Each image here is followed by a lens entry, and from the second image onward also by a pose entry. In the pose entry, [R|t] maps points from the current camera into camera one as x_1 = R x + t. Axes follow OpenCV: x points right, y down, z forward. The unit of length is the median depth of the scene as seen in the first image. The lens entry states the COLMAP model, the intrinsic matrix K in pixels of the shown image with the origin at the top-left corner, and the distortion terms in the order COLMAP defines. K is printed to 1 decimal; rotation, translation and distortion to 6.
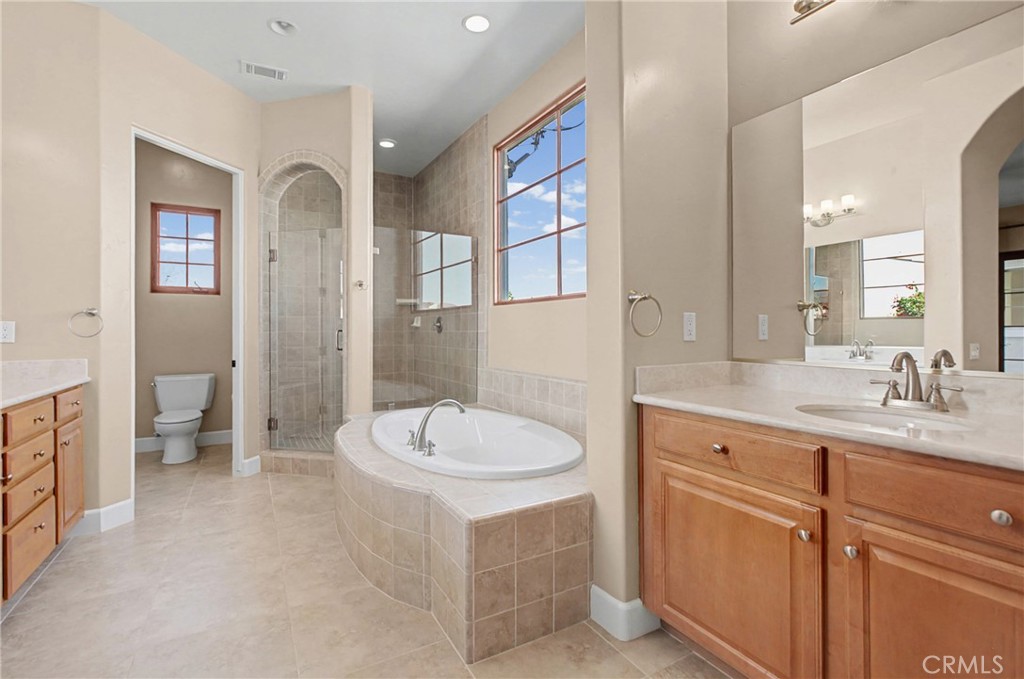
lens RADIAL K [[474.9, 0, 511.2], [0, 474.9, 332.5], [0, 0, 1]] dist [-0.000040, 0.000117]
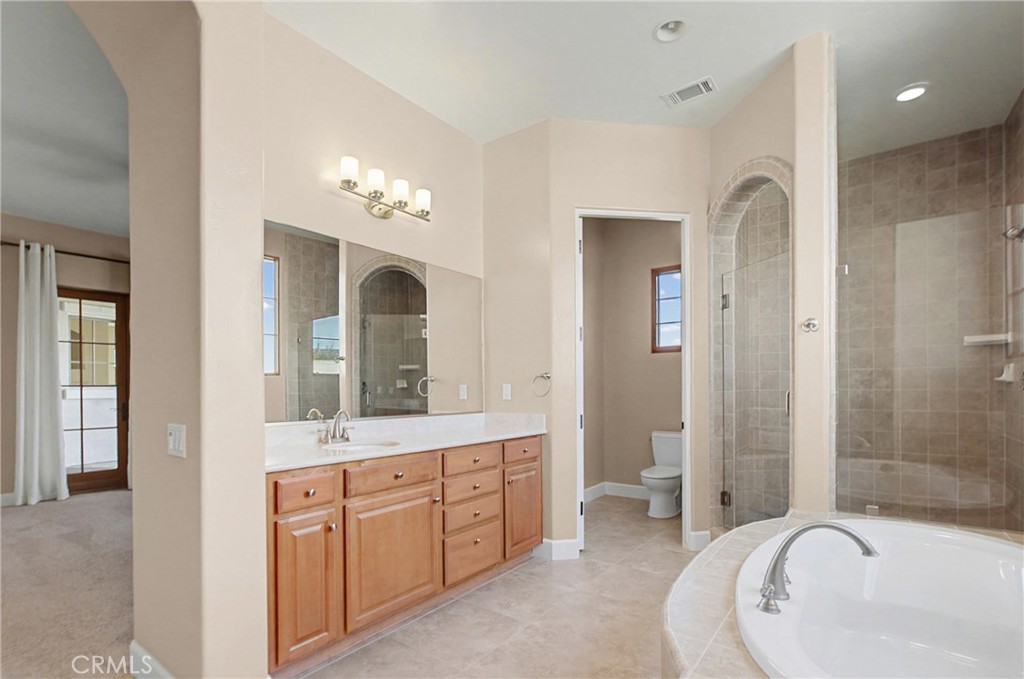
lens RADIAL K [[494.4, 0, 510.2], [0, 494.4, 393.0], [0, 0, 1]] dist [0.000202, 0.000349]
pose [[0.390006, 0.011971, -0.920734, 0.175621], [0.004555, 0.999878, 0.014929, -0.014033], [0.920801, -0.010016, 0.389904, 0.314379]]
